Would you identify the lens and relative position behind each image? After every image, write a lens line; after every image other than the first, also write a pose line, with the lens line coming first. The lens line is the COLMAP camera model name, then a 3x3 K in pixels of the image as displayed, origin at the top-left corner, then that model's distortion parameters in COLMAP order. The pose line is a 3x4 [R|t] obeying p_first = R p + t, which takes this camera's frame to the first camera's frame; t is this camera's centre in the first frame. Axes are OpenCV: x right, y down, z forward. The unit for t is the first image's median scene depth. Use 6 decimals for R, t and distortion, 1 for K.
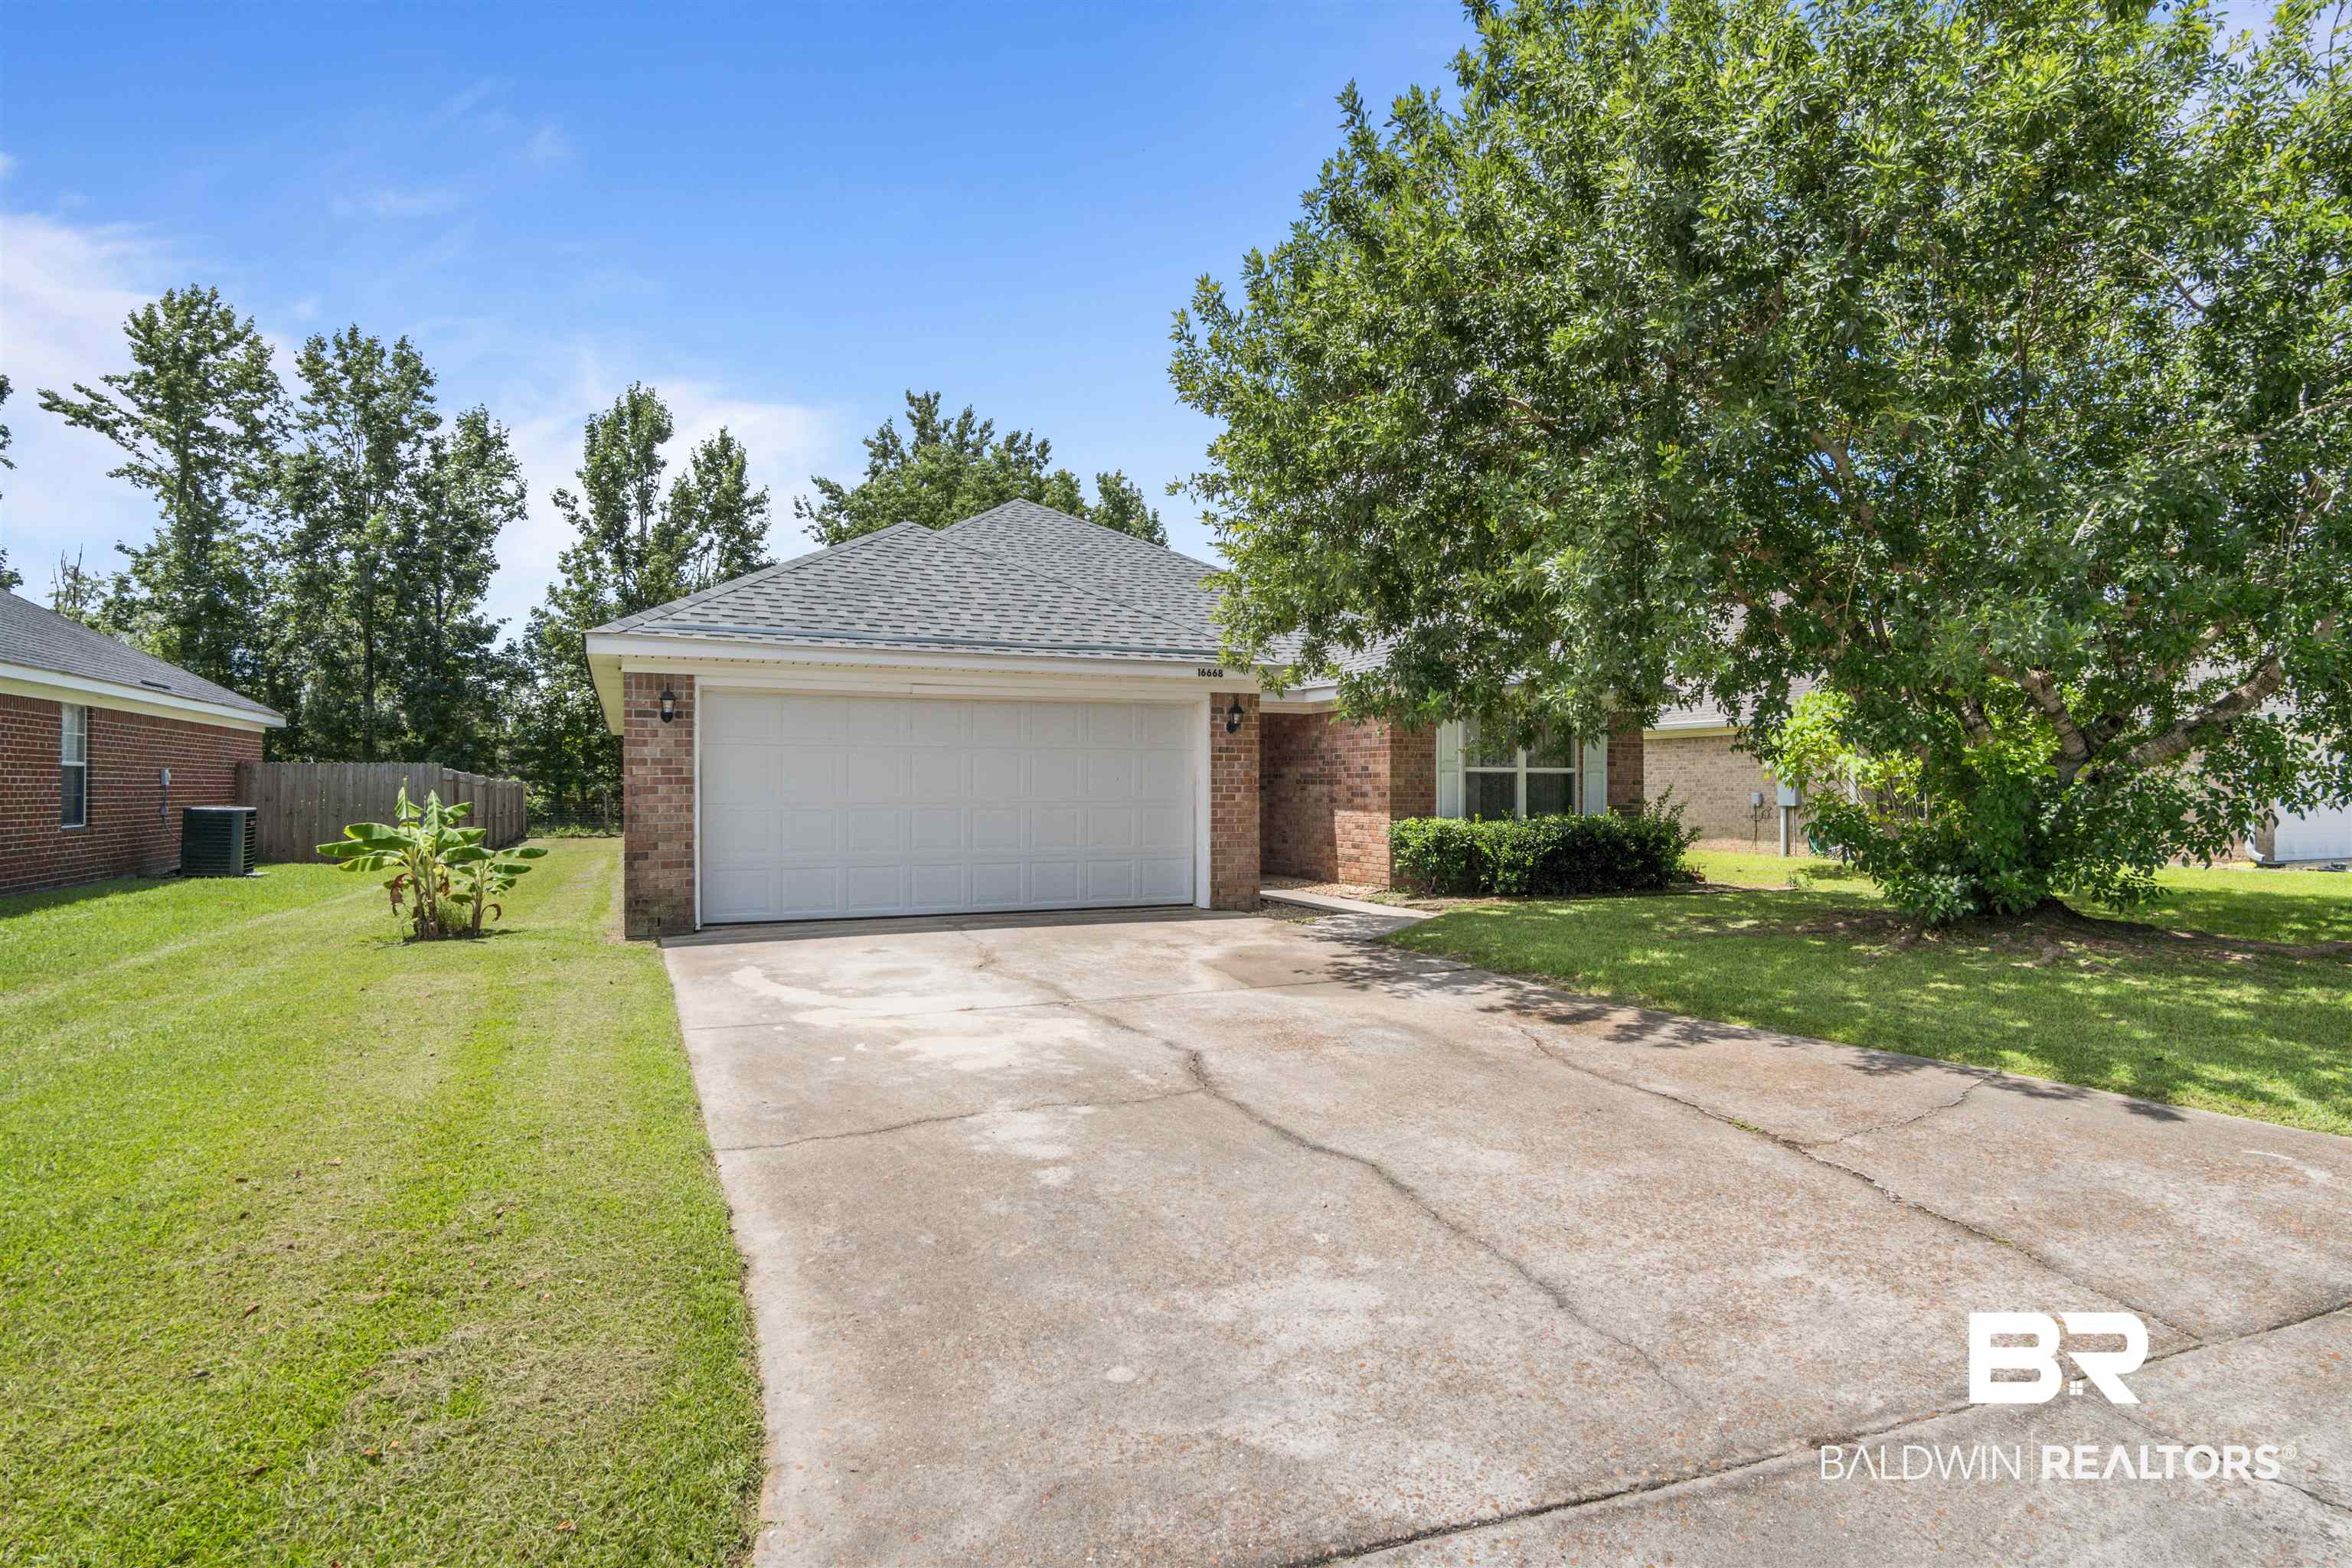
lens RADIAL K [[1258.9, 0, 1165.7], [0, 1258.9, 795.0], [0, 0, 1]] dist [-0.011069, 0.002258]
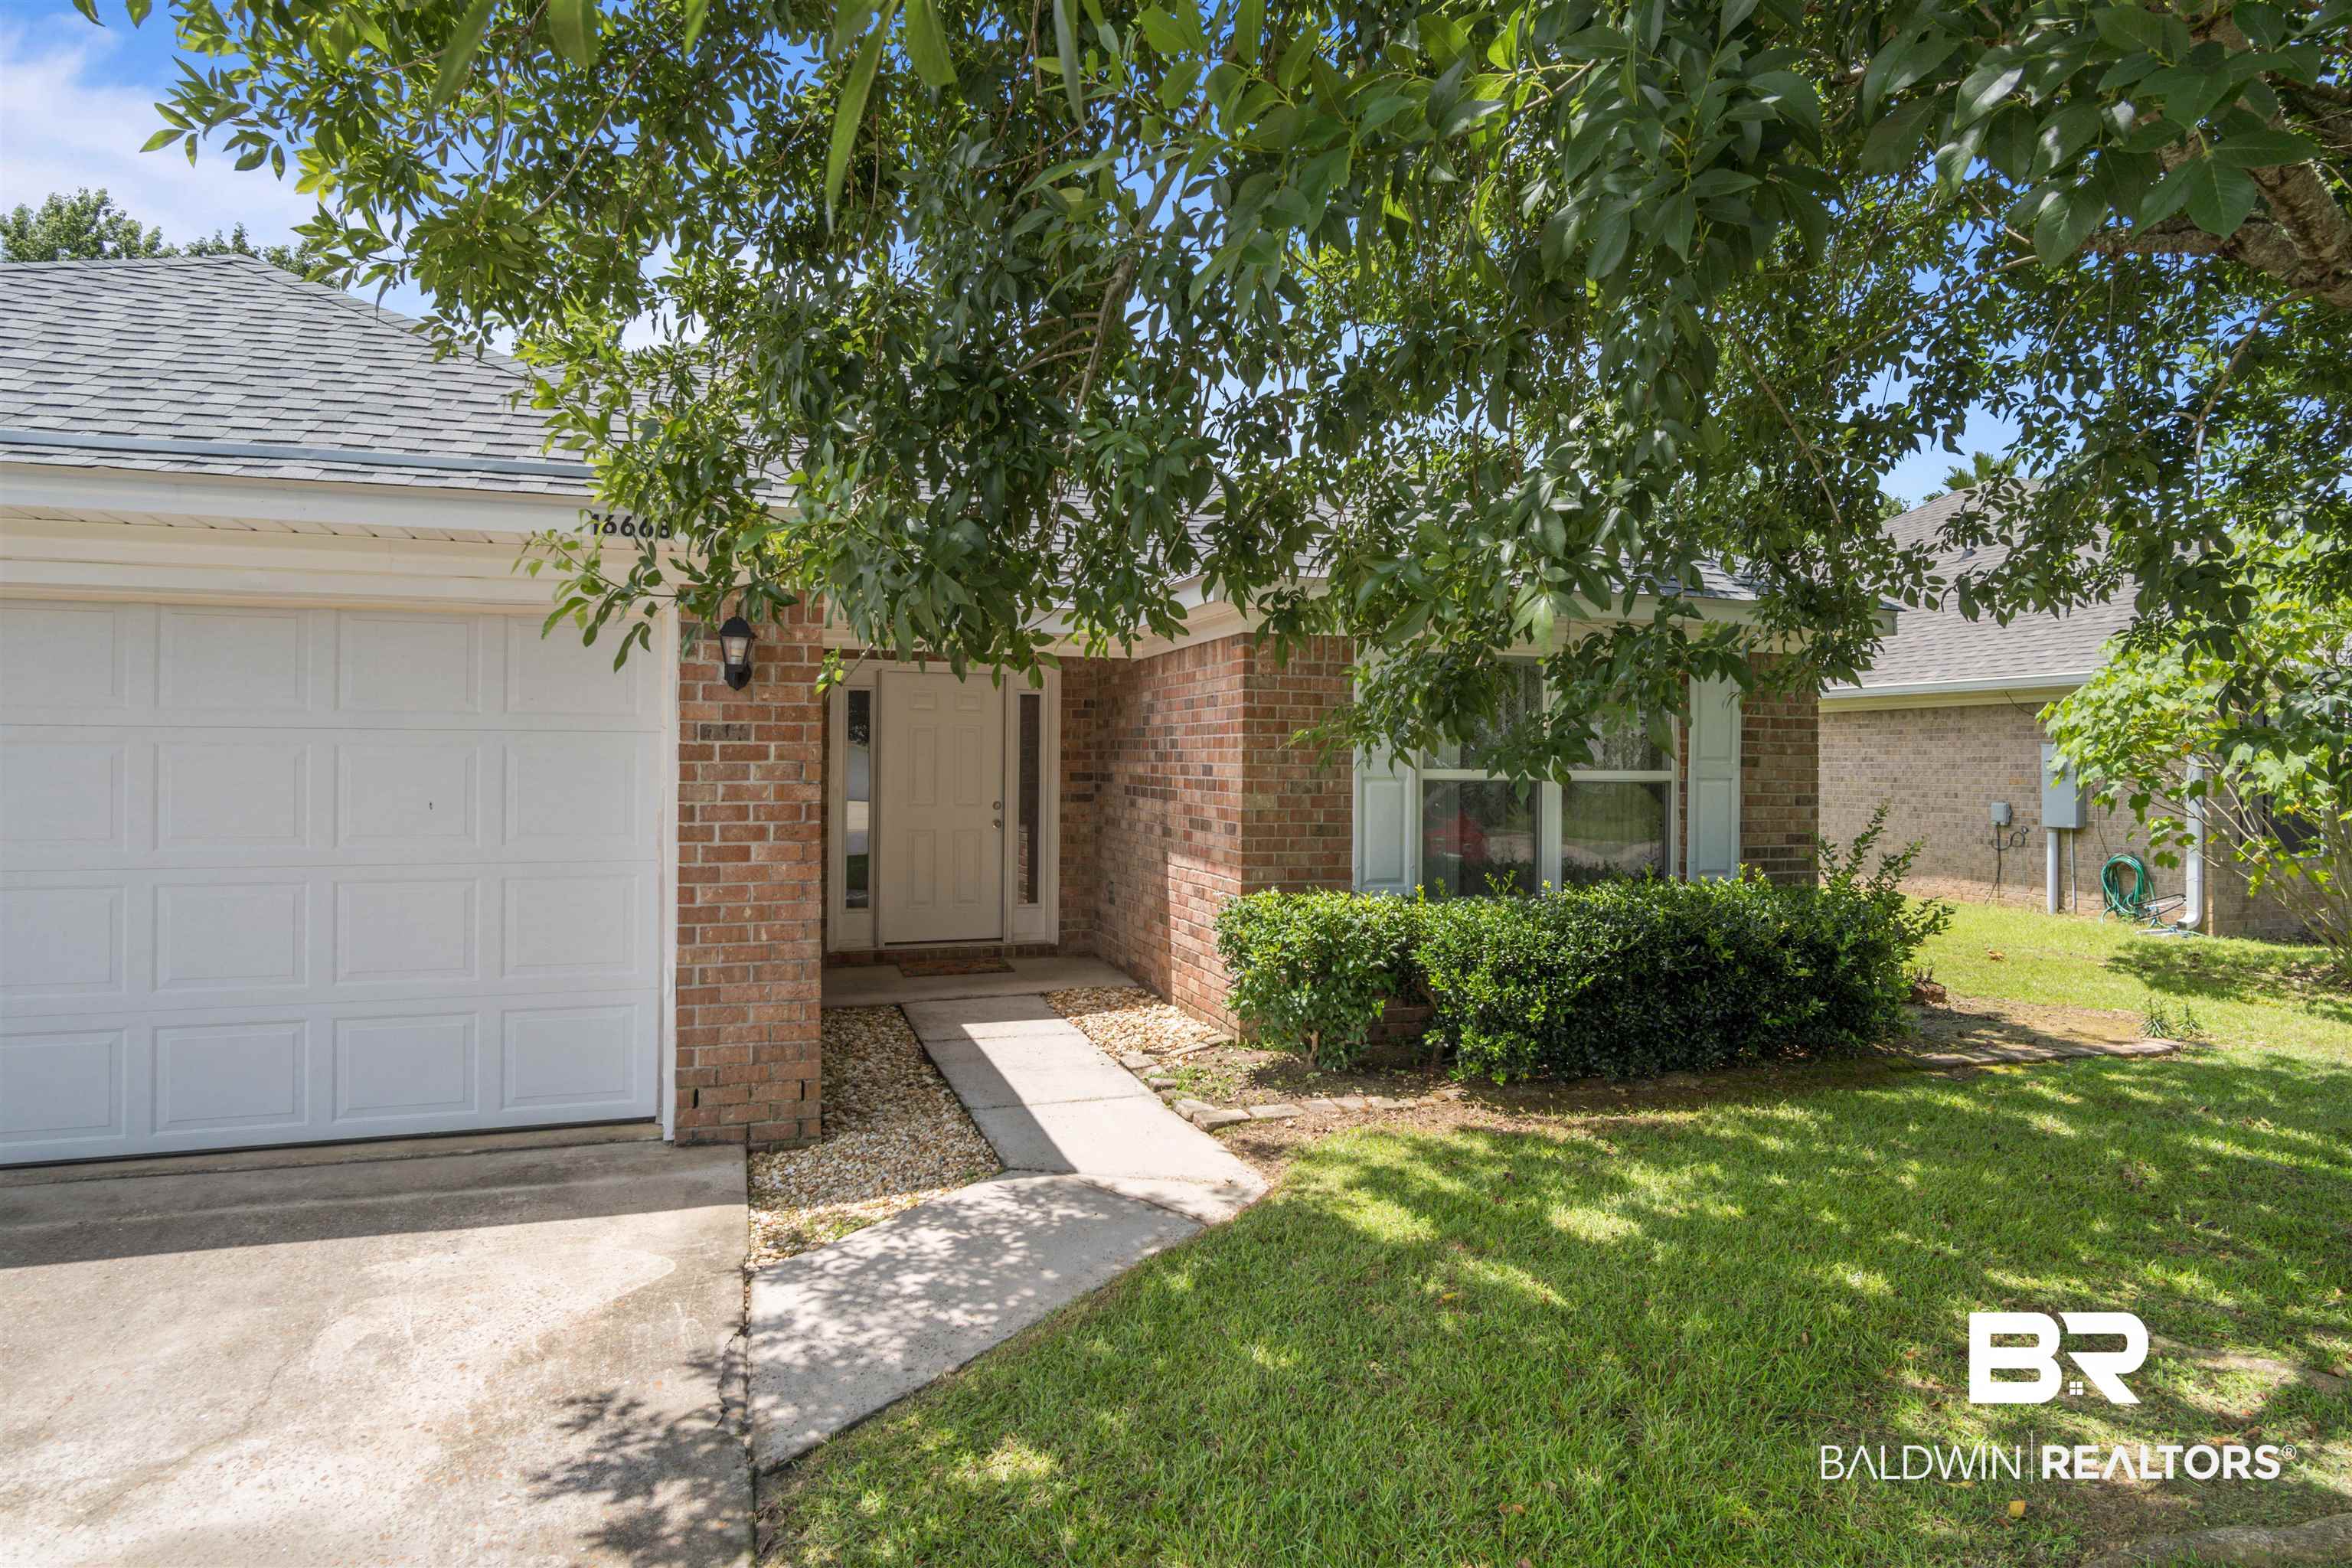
lens RADIAL K [[1258.9, 0, 1190.4], [0, 1258.9, 768.3], [0, 0, 1]] dist [-0.011069, 0.002258]
pose [[0.996798, 0.007813, -0.079573, 0.191600], [-0.007768, 0.999969, 0.000882, -0.022498], [0.079578, -0.000261, 0.996829, 0.537655]]
